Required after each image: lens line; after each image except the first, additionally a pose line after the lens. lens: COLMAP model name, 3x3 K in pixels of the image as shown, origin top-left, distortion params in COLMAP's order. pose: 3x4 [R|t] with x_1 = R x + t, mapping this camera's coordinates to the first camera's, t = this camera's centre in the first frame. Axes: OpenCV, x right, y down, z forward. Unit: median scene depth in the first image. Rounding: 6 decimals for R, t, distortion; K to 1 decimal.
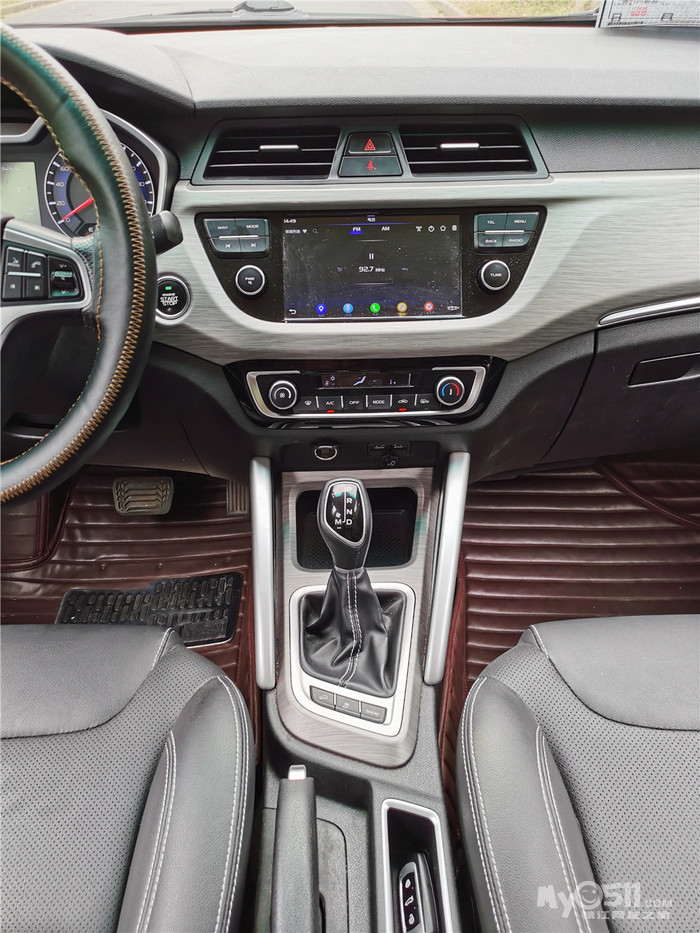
lens RADIAL K [[723.6, 0, 334.7], [0, 723.6, 465.5], [0, 0, 1]] dist [0.042310, -0.032514]
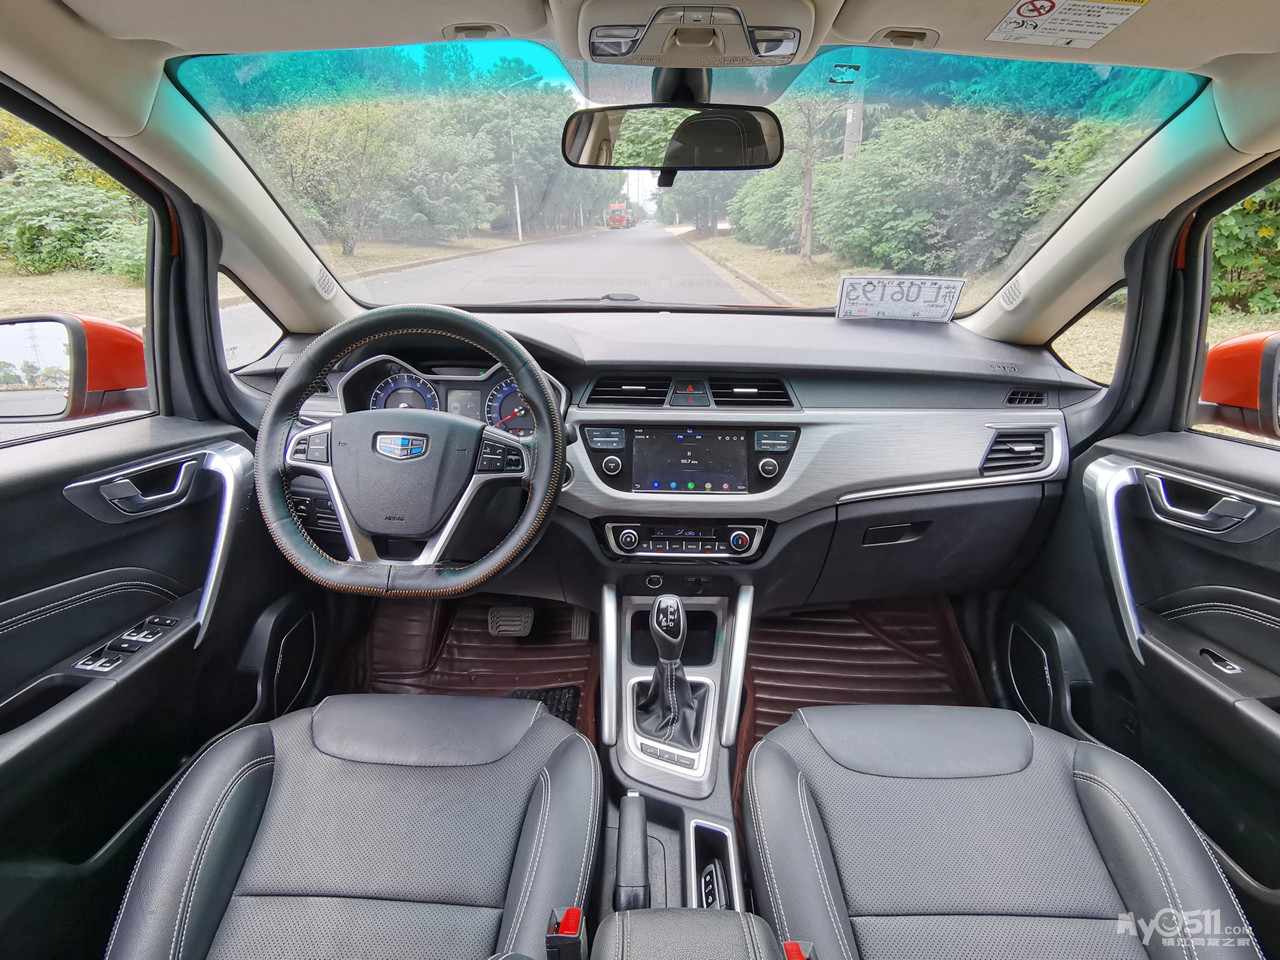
lens RADIAL K [[642.9, 0, 640.0], [0, 642.9, 480.0], [0, 0, 1]] dist [-0.000902, -0.024178]
pose [[0.999353, 0.034490, -0.010198, -0.038436], [-0.035926, 0.970629, -0.237882, 0.099088], [0.001694, 0.238095, 0.971240, -0.326586]]
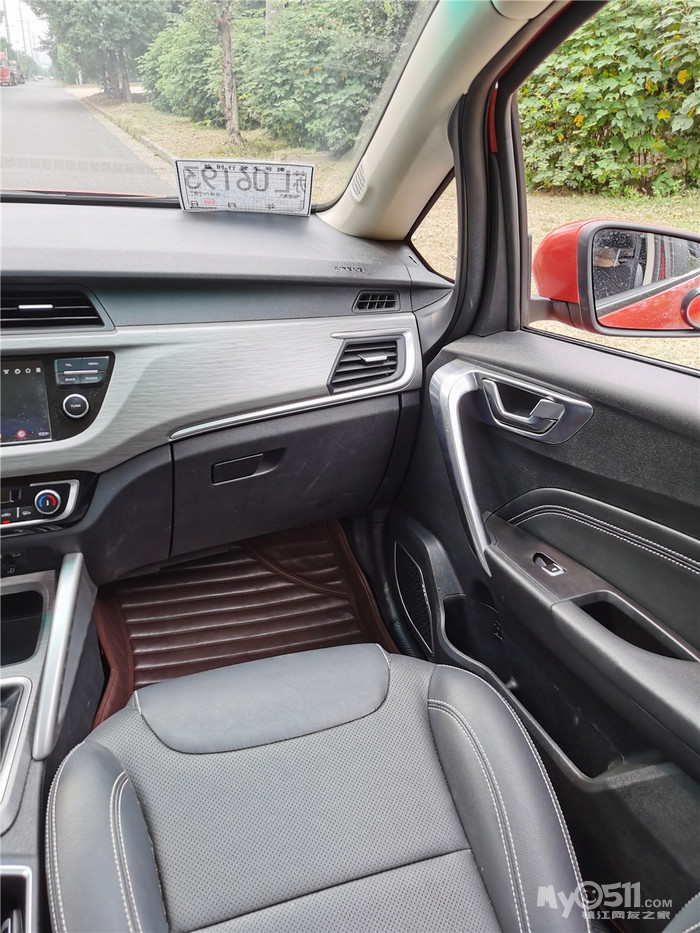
lens RADIAL K [[723.6, 0, 334.7], [0, 723.6, 465.5], [0, 0, 1]] dist [0.042310, -0.032514]
pose [[0.943406, -0.081997, 0.321342, 0.232681], [0.129210, 0.983264, -0.128439, 0.054157], [-0.305432, 0.162691, 0.938213, -0.282204]]
